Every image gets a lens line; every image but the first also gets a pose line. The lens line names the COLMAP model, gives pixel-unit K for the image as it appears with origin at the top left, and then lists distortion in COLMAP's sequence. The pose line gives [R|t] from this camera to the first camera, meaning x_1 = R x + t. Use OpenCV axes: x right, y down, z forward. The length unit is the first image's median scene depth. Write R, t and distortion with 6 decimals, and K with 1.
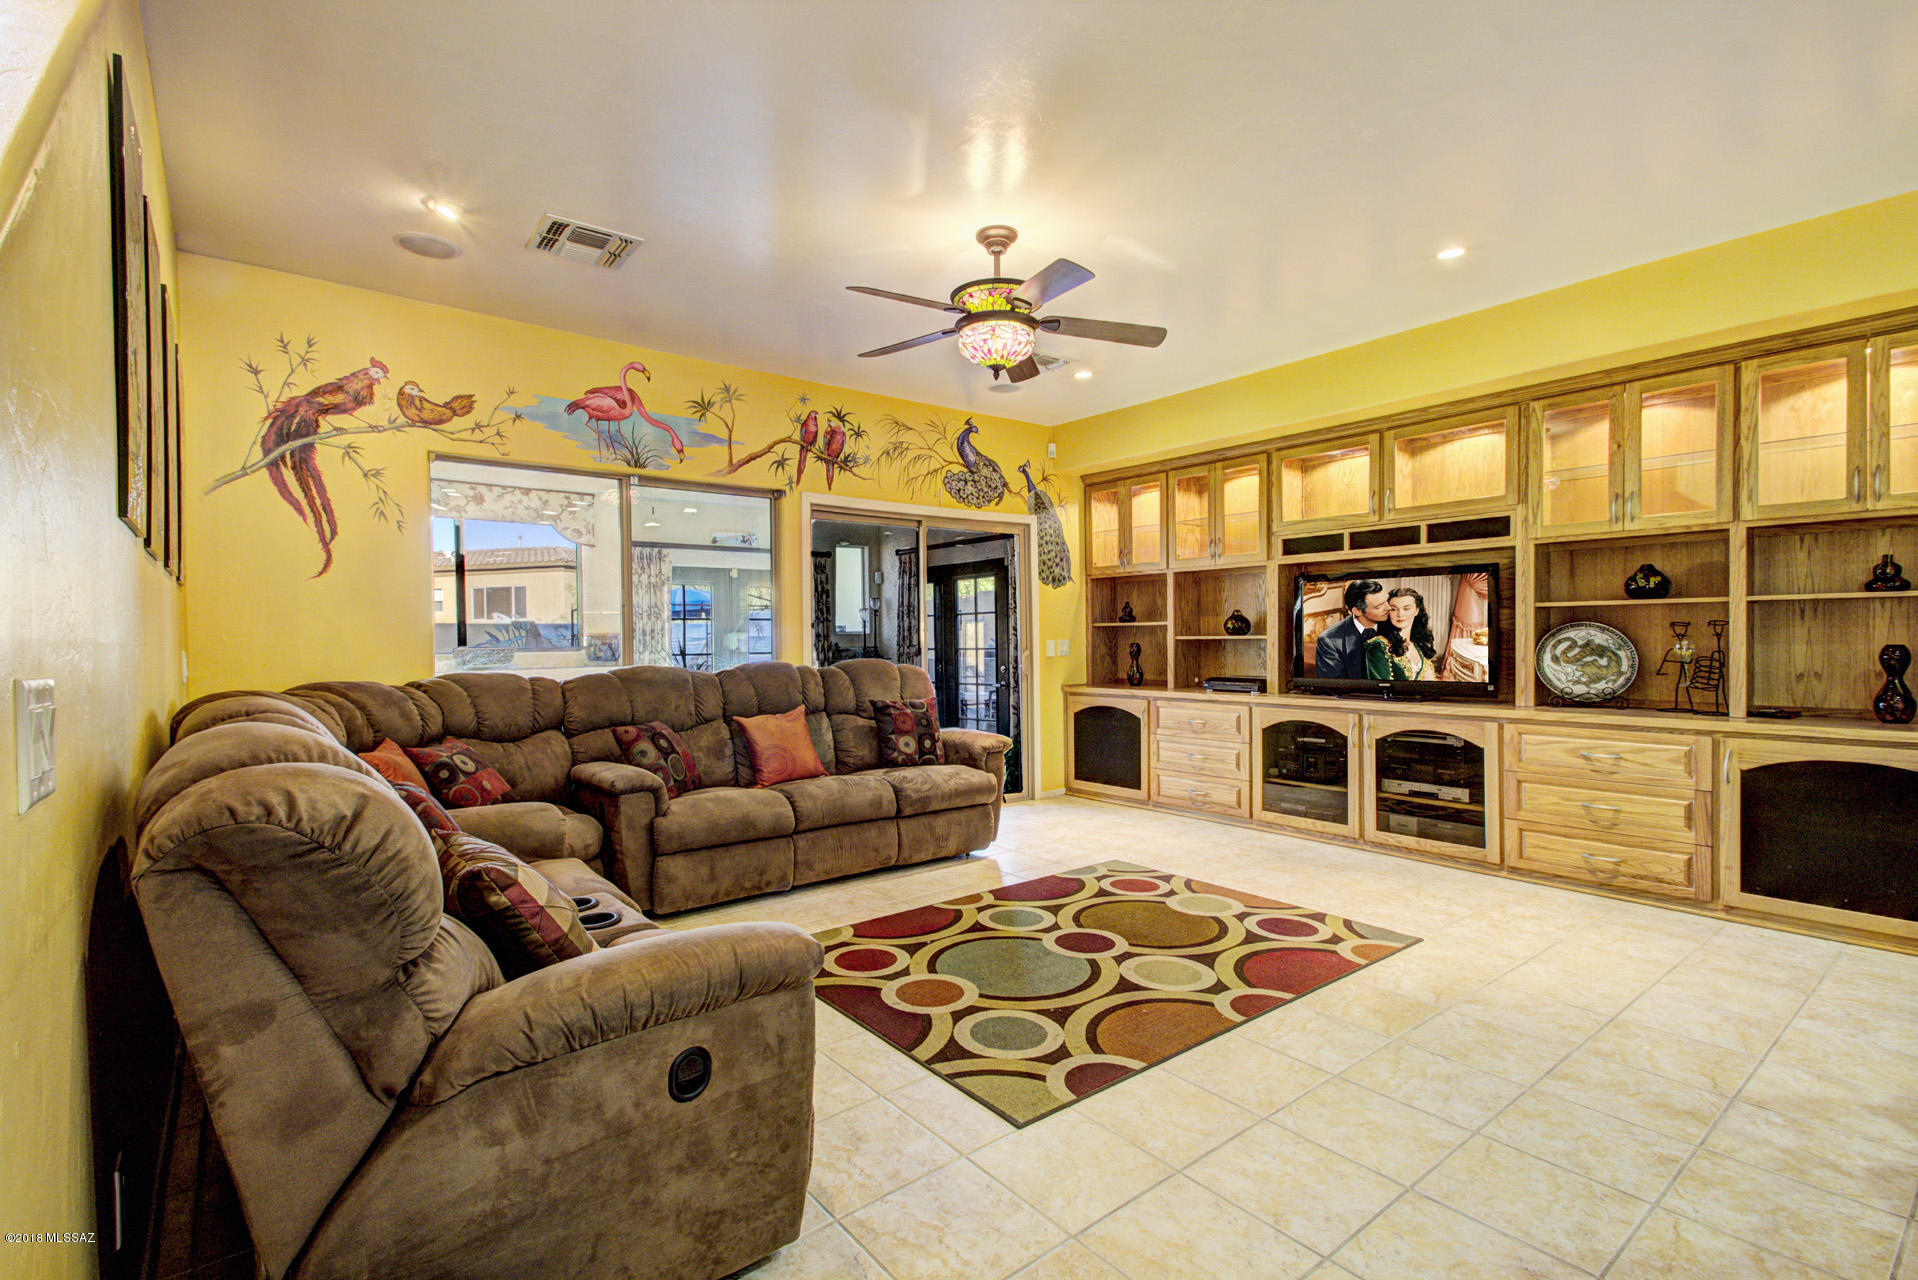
lens RADIAL K [[877.5, 0, 958.2], [0, 877.5, 639.9], [0, 0, 1]] dist [0.033274, 0.001364]
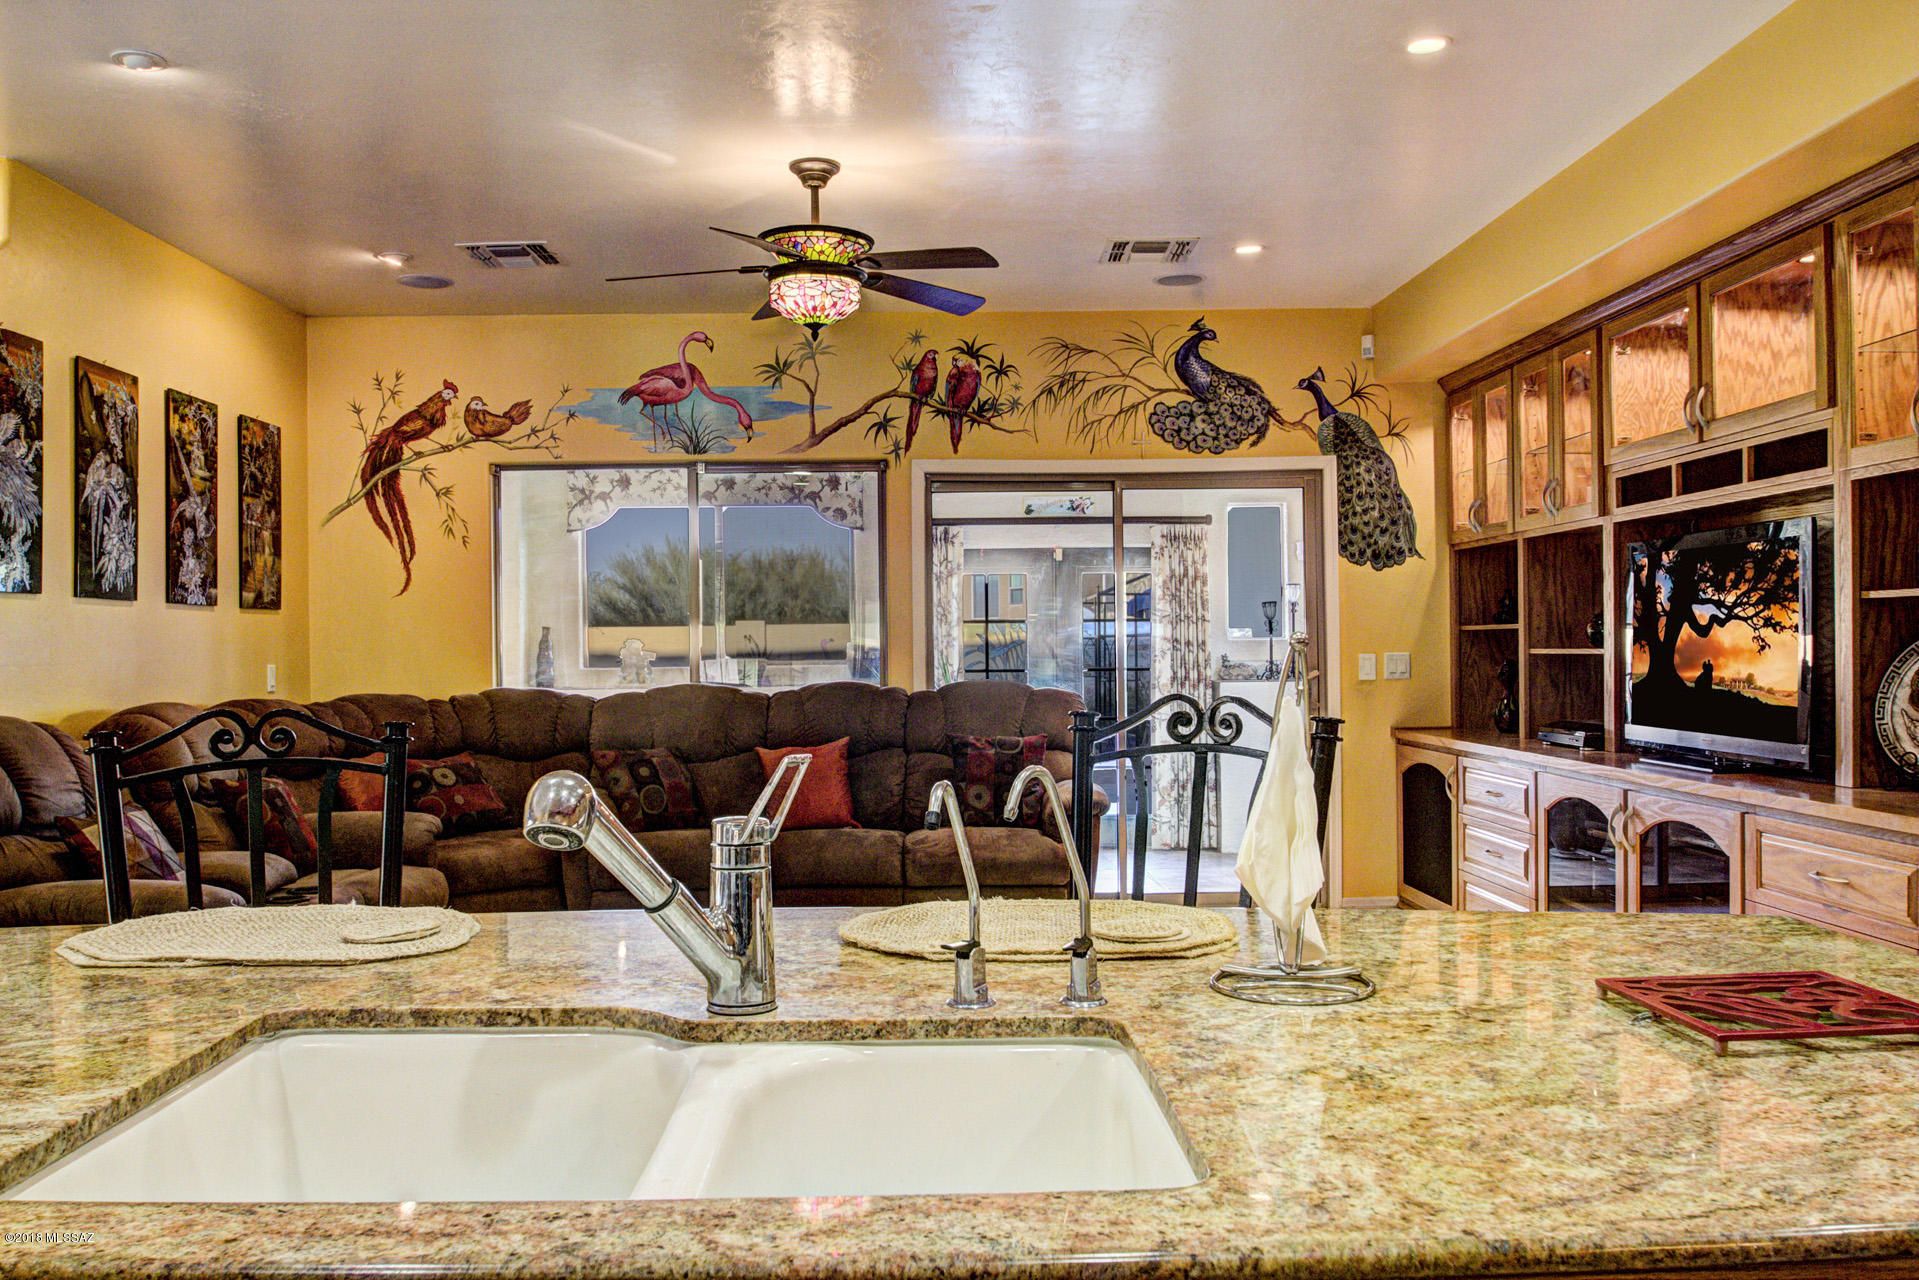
lens RADIAL K [[1523.2, 0, 961.1], [0, 1523.2, 647.0], [0, 0, 1]] dist [-0.058228, -0.009347]
pose [[0.805104, 0.000817, -0.593133, 0.685933], [0.001056, 0.999995, 0.002812, -0.010623], [0.593133, -0.002890, 0.805099, -0.037051]]
